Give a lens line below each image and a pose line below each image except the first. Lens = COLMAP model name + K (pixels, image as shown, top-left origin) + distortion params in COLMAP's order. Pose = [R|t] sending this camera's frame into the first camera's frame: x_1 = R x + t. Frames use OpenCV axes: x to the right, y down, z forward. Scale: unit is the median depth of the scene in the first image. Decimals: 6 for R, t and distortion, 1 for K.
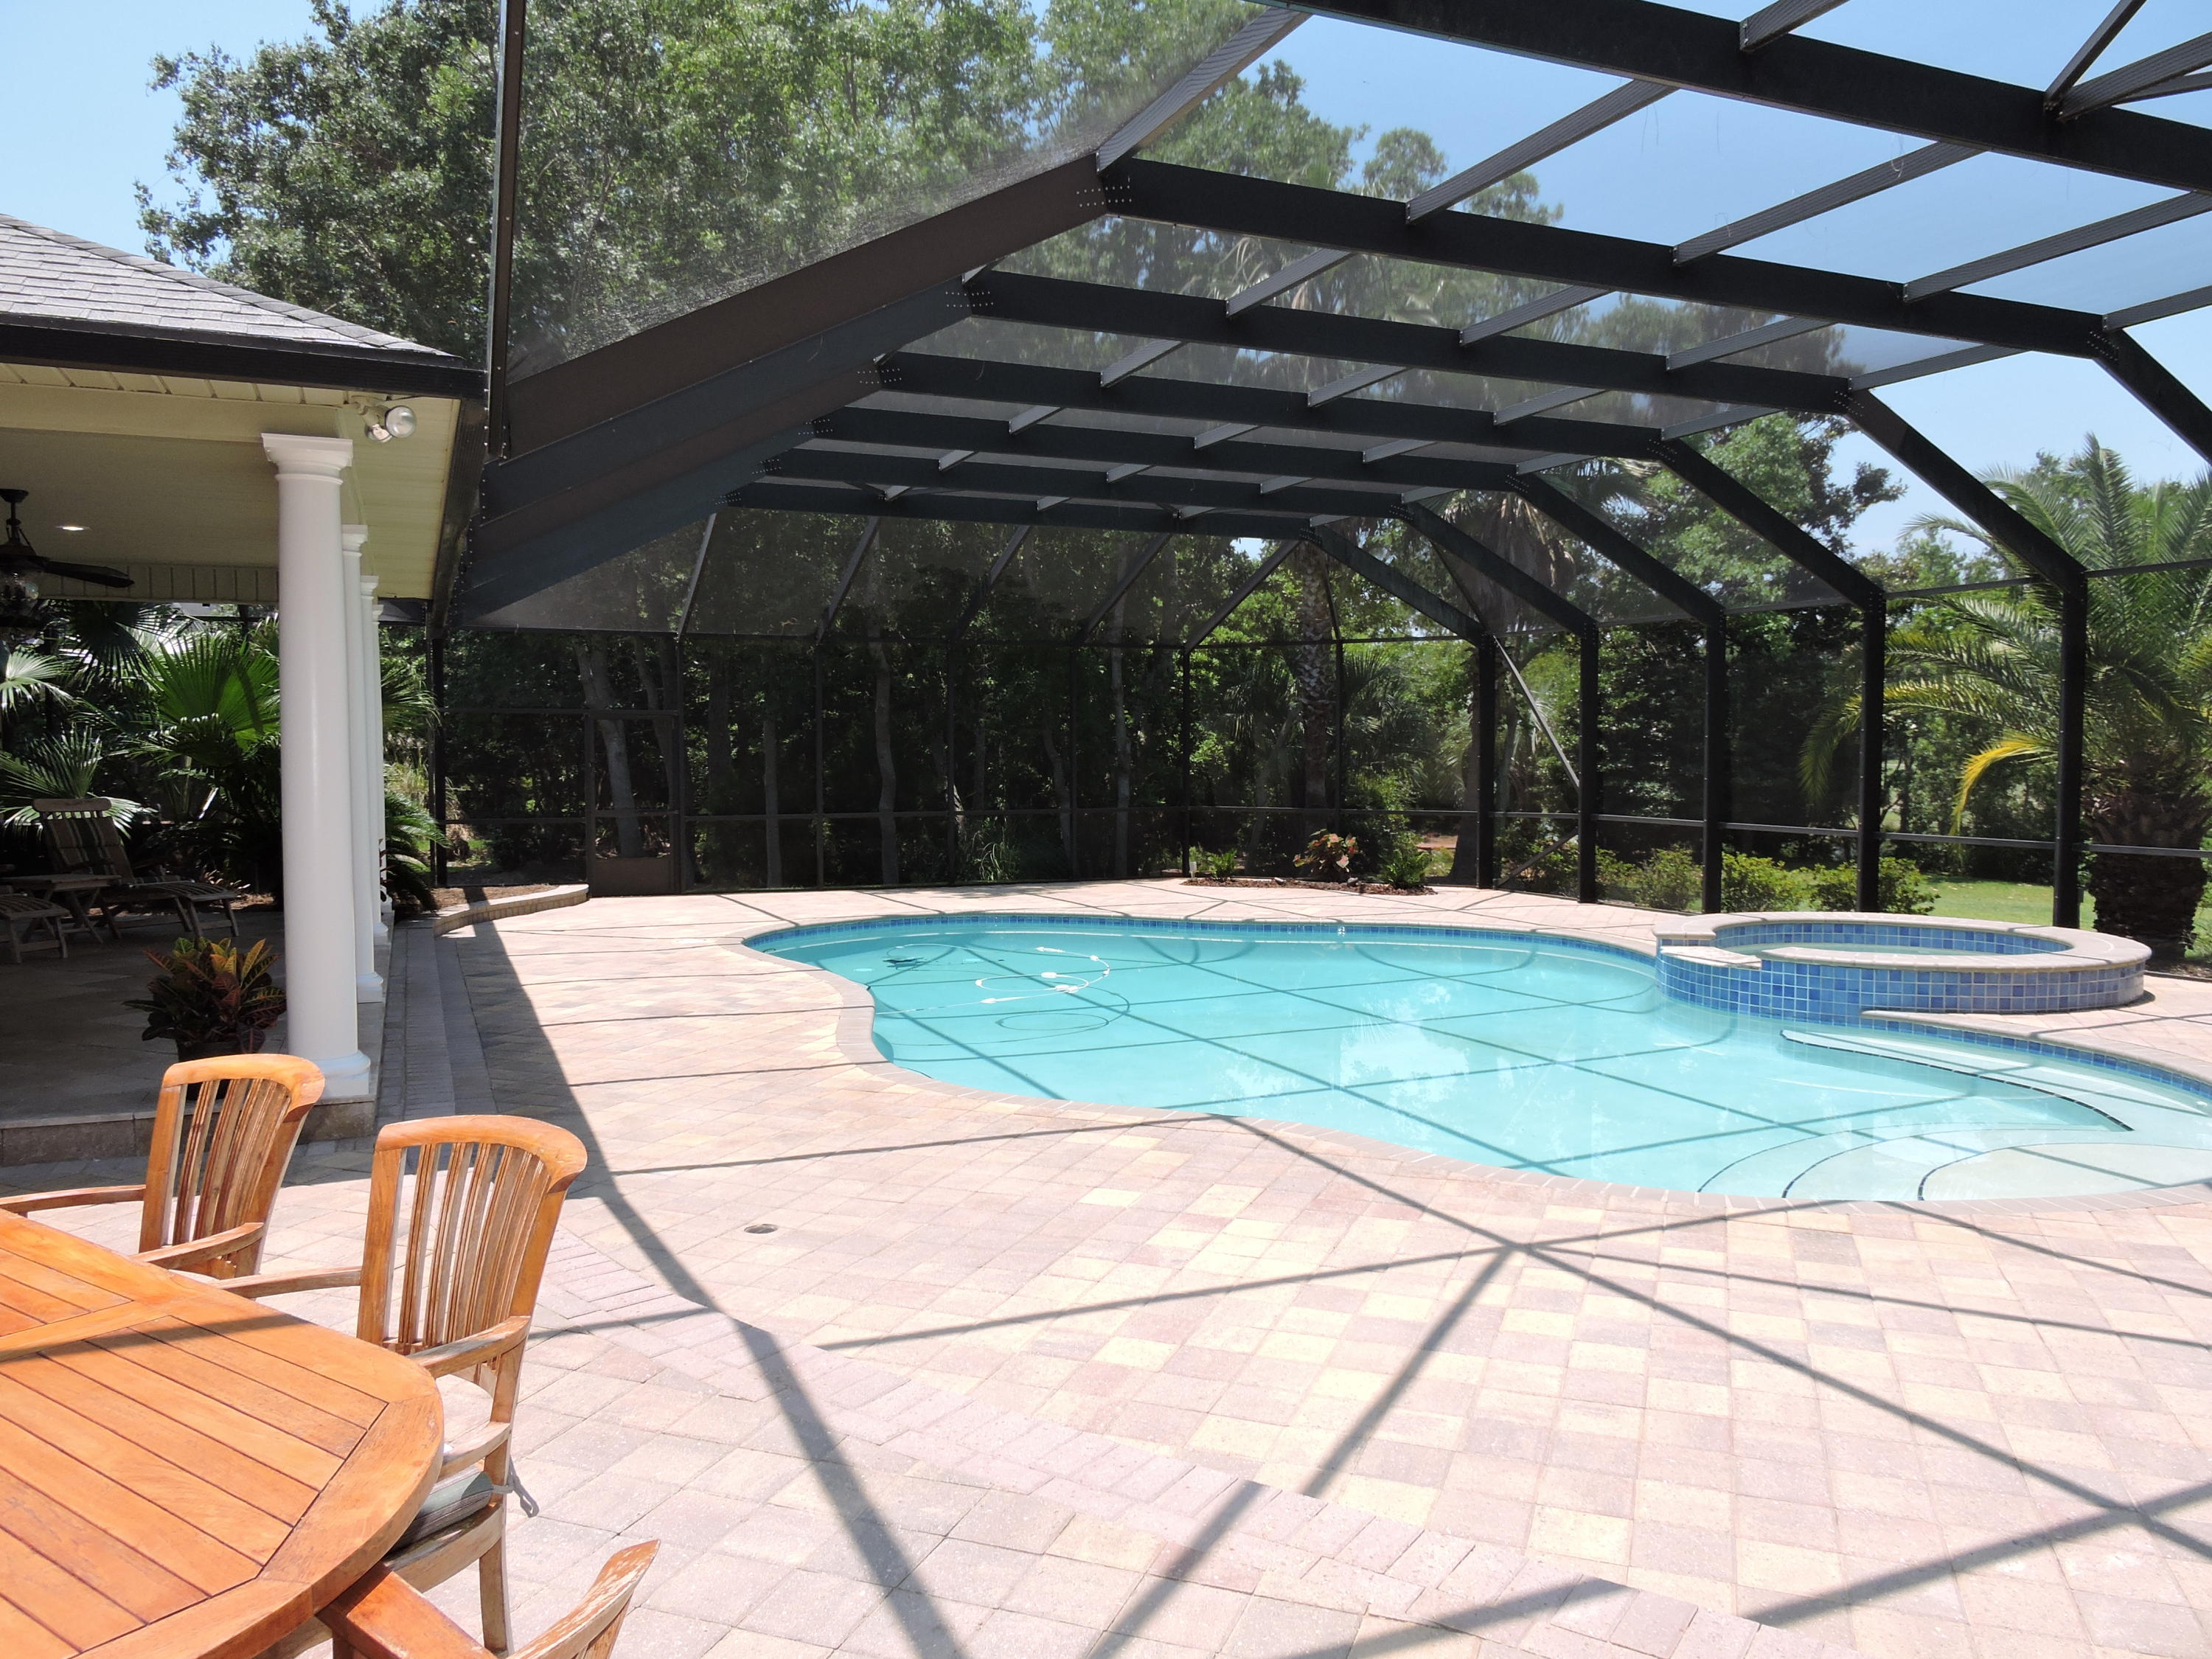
lens RADIAL K [[1584.4, 0, 1105.9], [0, 1584.4, 830.6], [0, 0, 1]] dist [-0.003083, -0.003123]
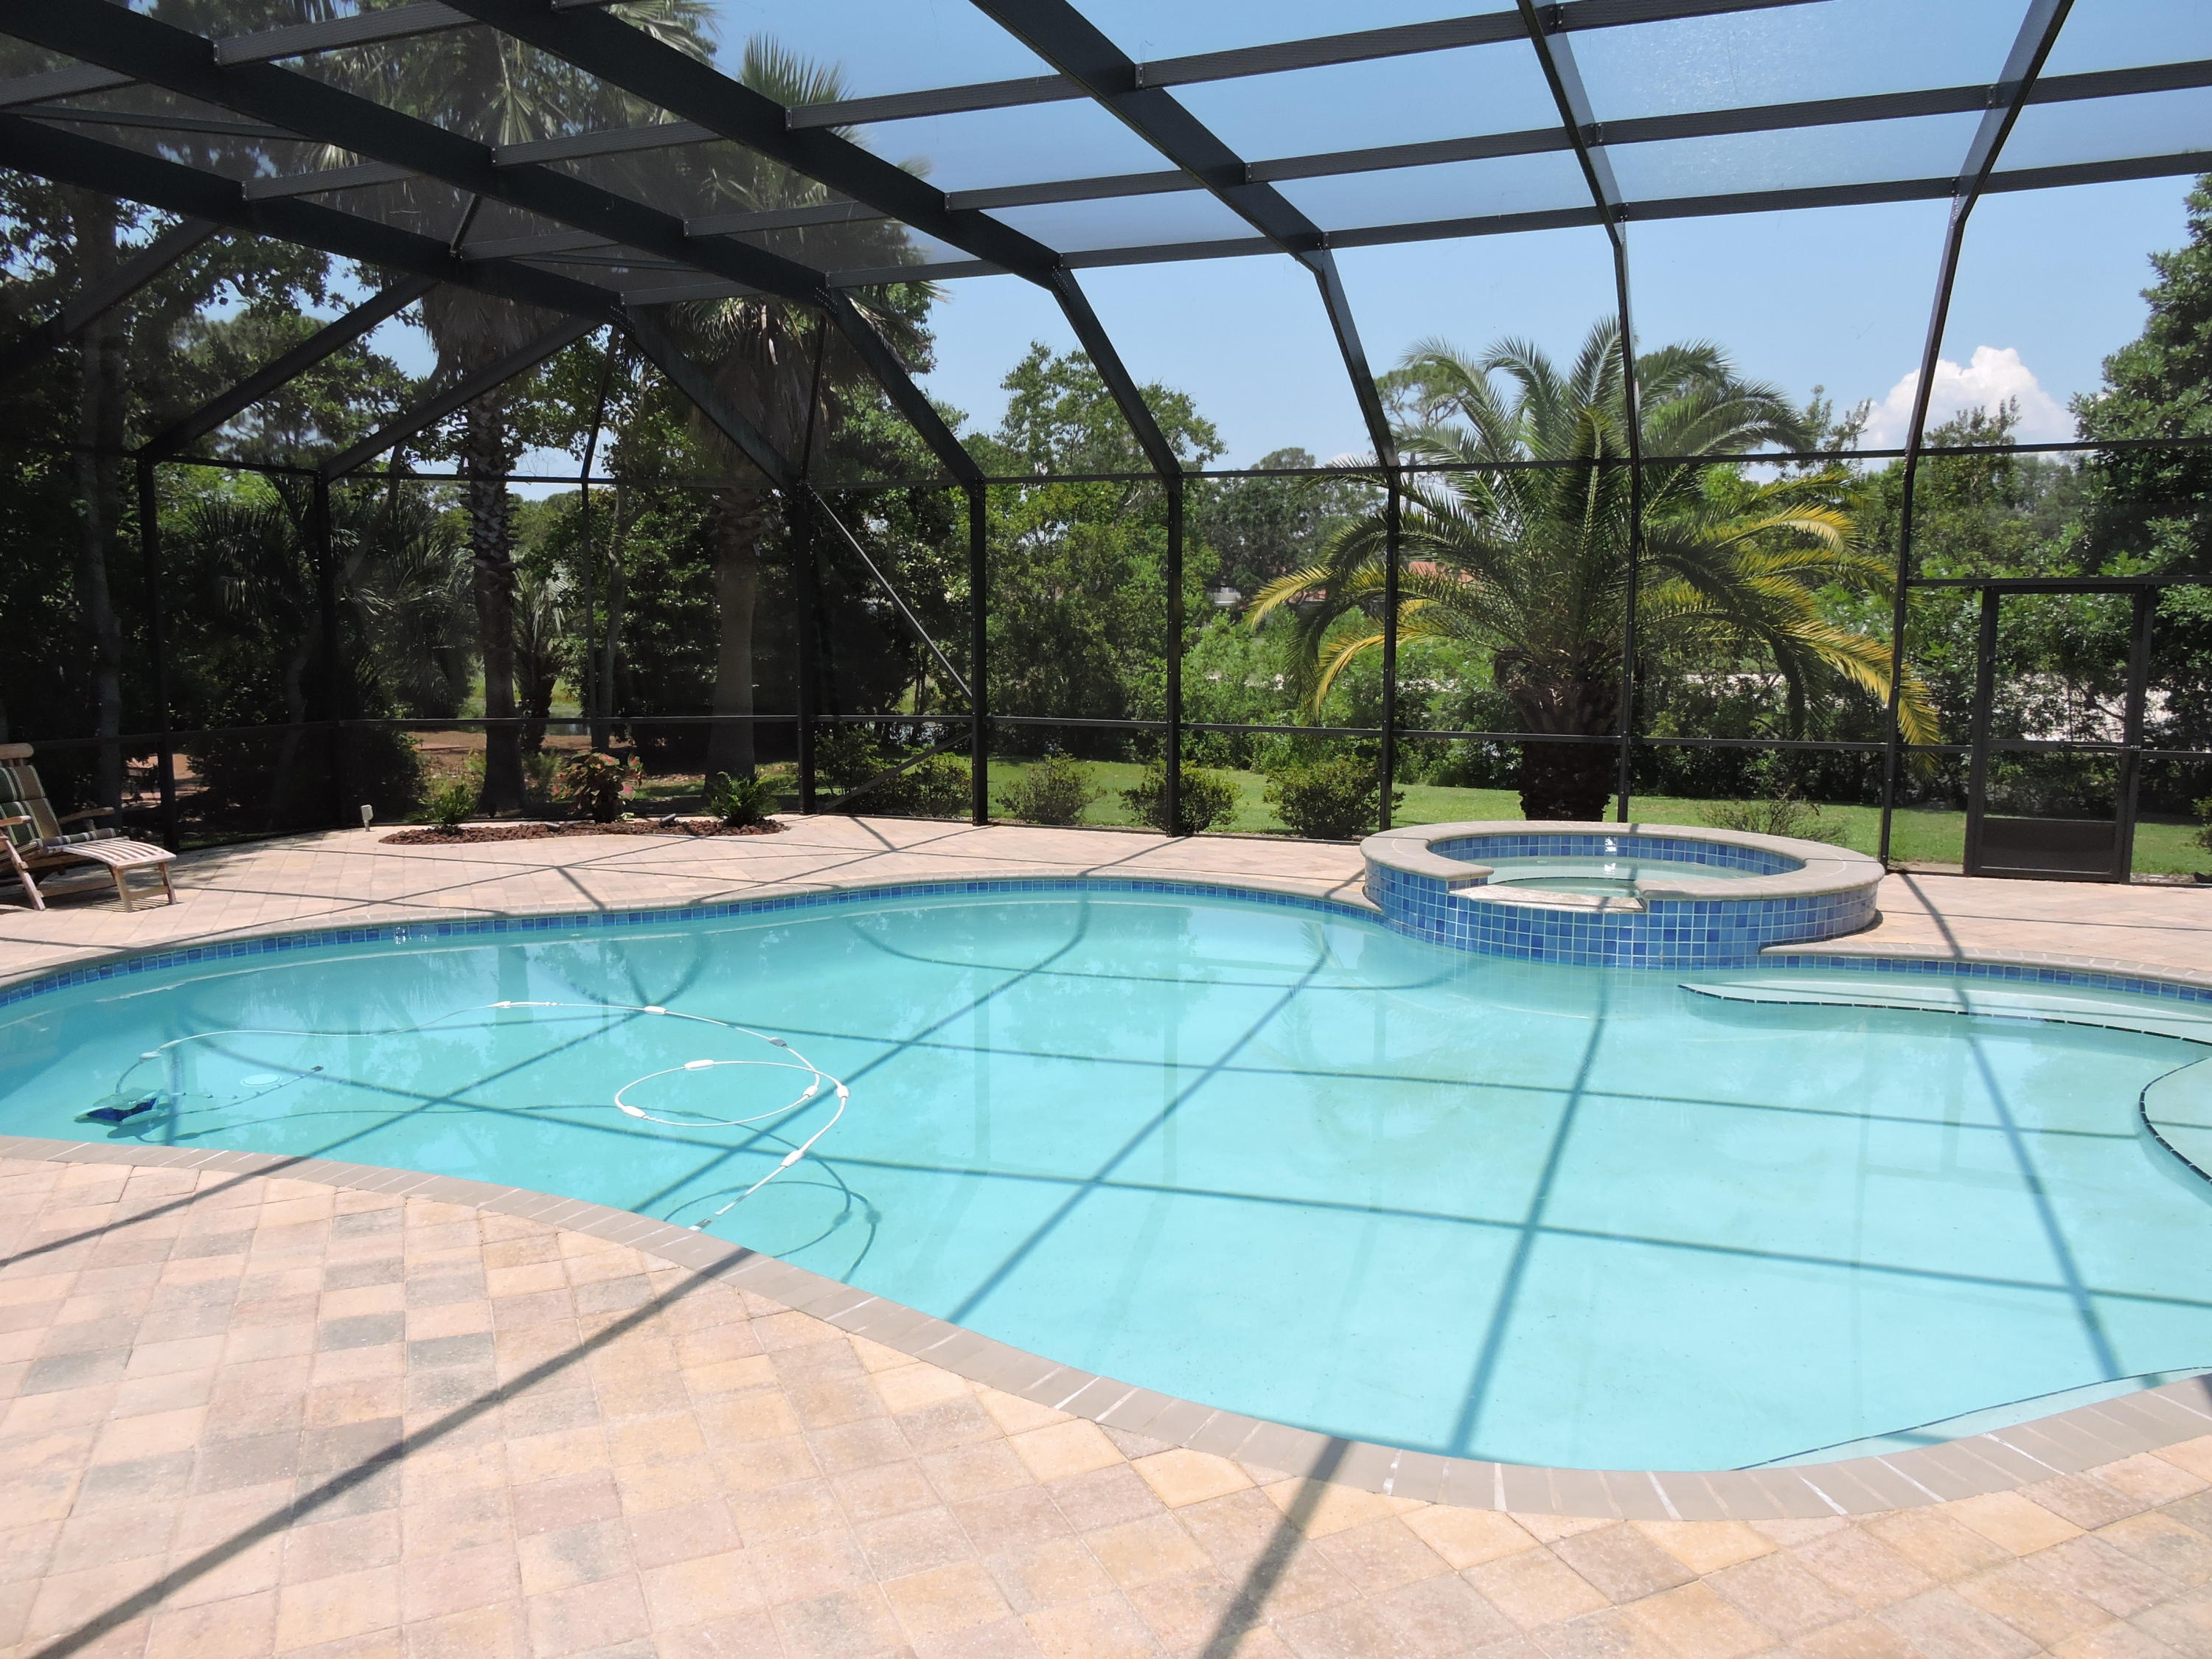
lens RADIAL K [[1584.4, 0, 1116.6], [0, 1584.4, 825.3], [0, 0, 1]] dist [-0.003083, -0.003123]
pose [[0.705221, -0.086377, 0.703706, -0.357340], [0.032221, 0.995430, 0.089894, -0.040638], [-0.708255, -0.040721, 0.704782, 0.605391]]
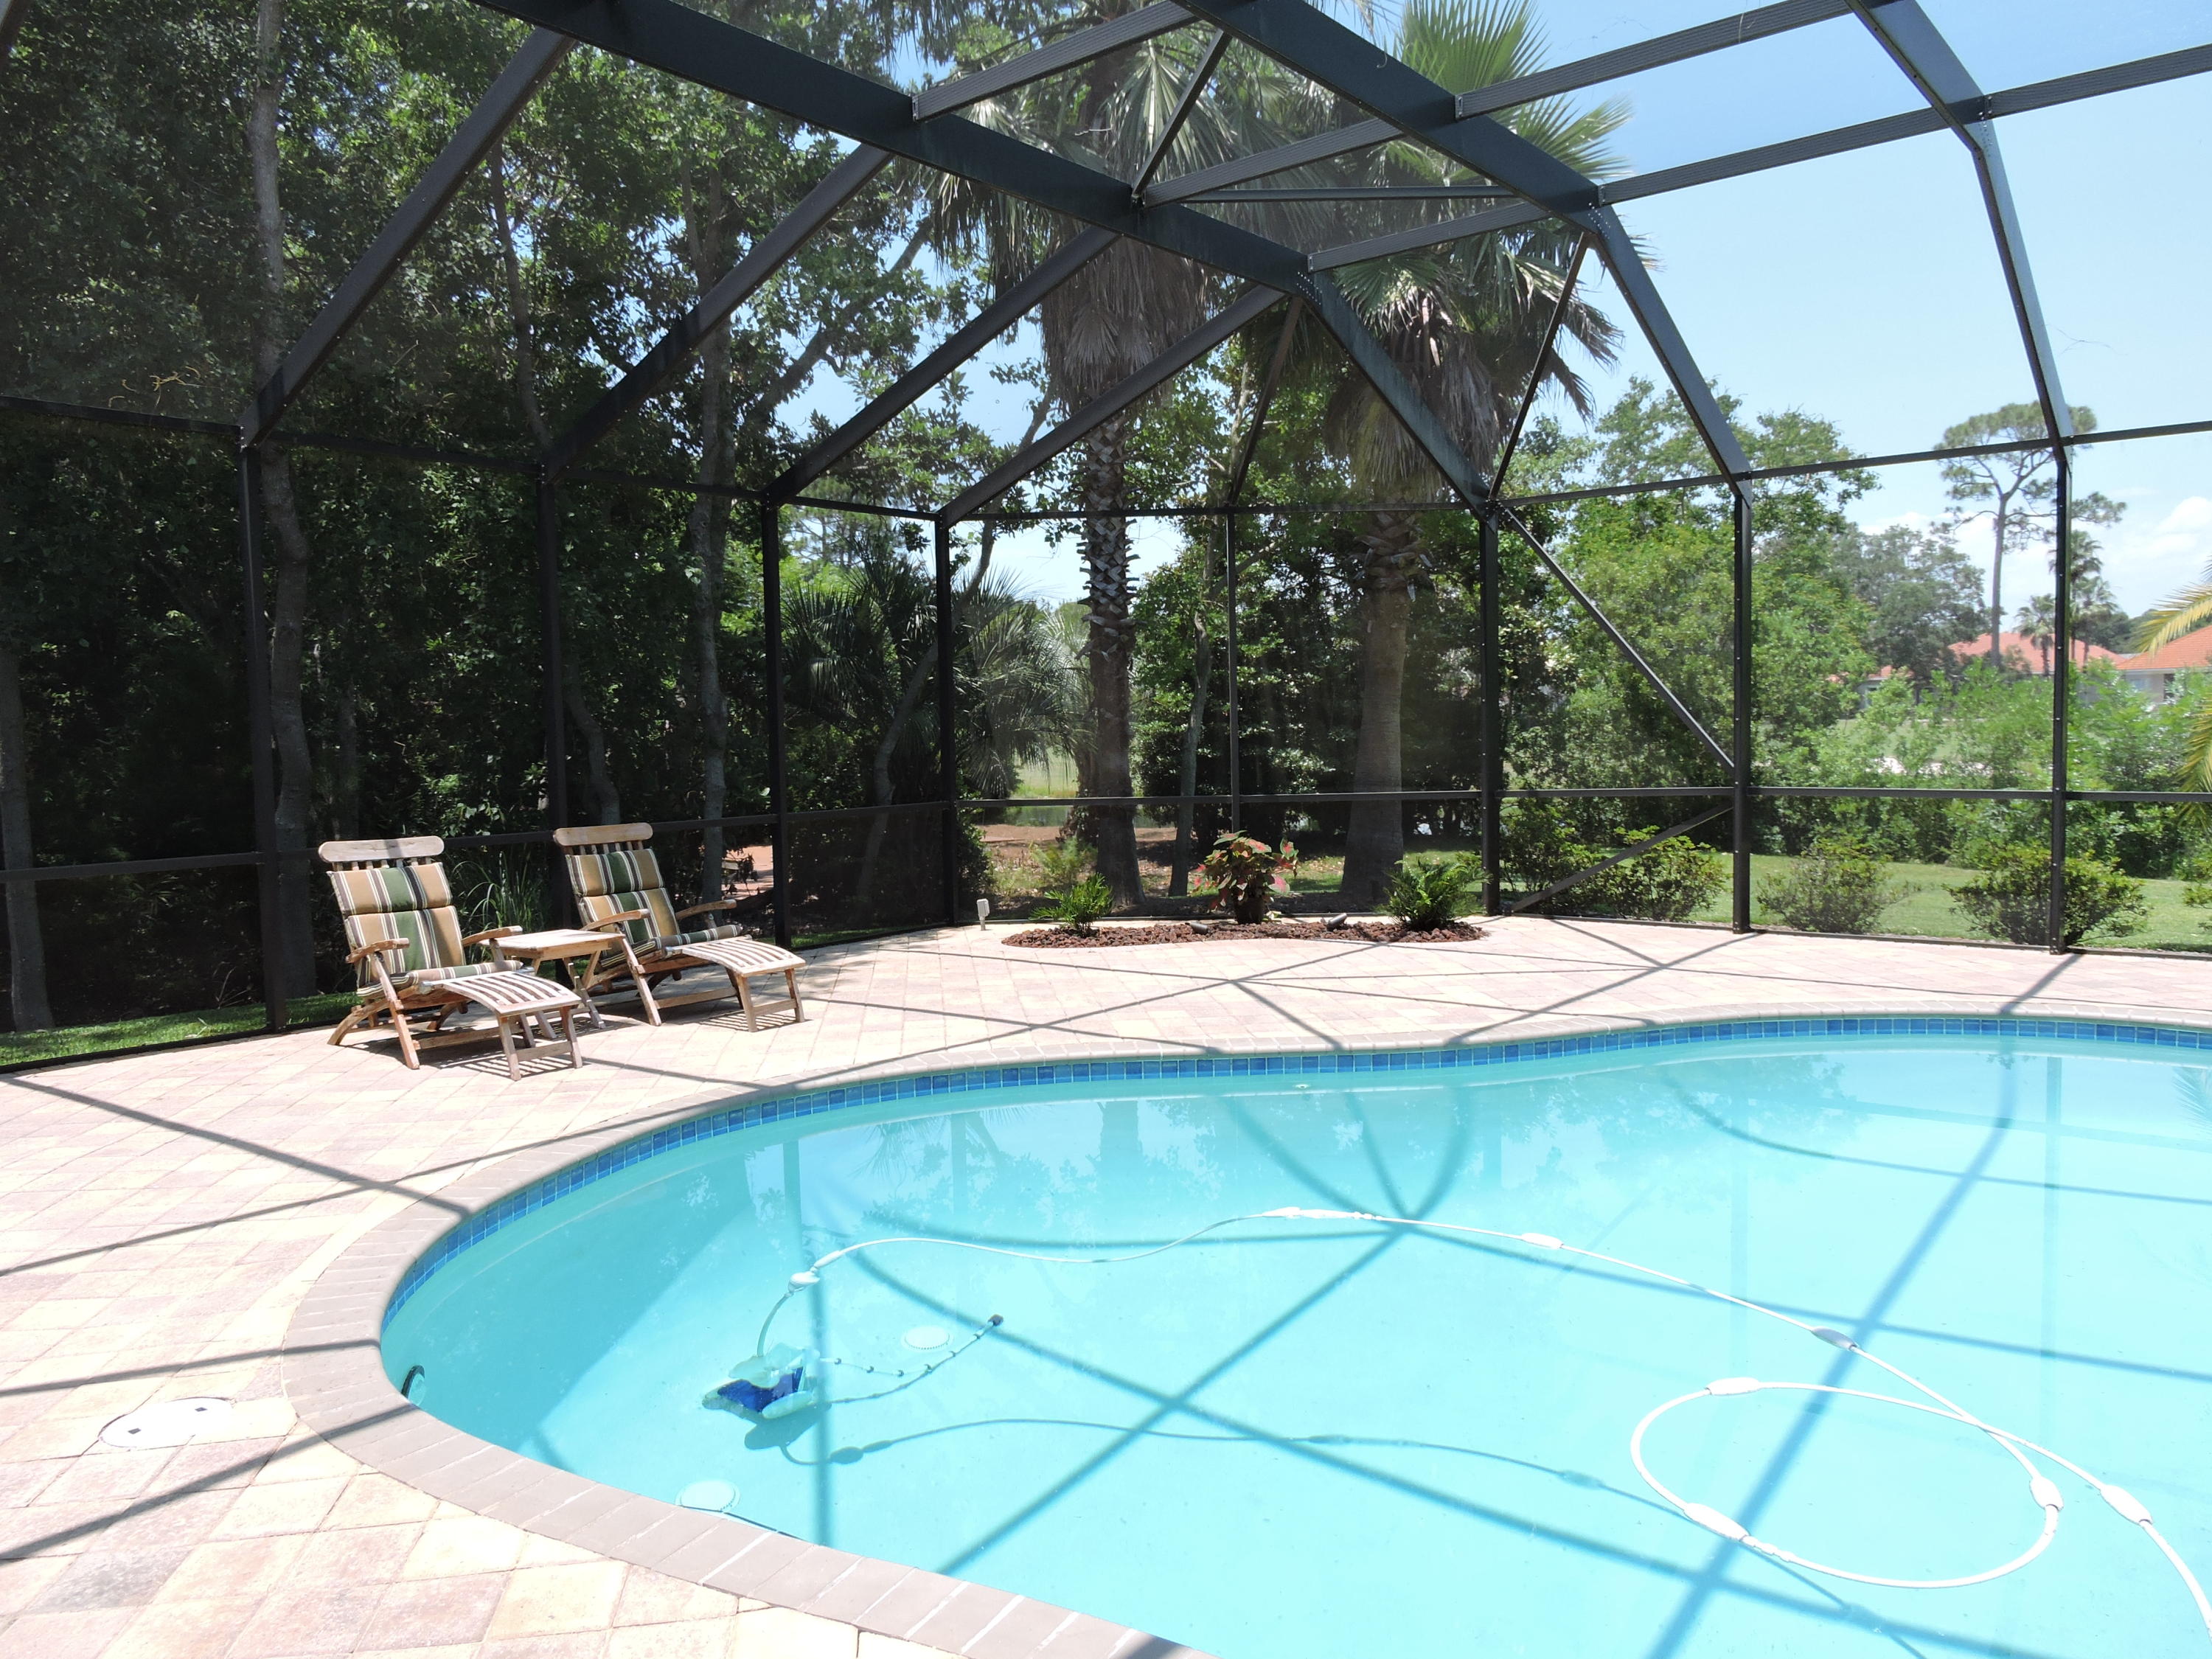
lens RADIAL K [[1584.4, 0, 1110.5], [0, 1584.4, 833.1], [0, 0, 1]] dist [-0.003083, -0.003123]
pose [[0.884738, -0.049967, 0.463402, -0.309929], [0.045012, 0.998750, 0.021754, -0.027018], [-0.463909, 0.001612, 0.885881, 0.922951]]
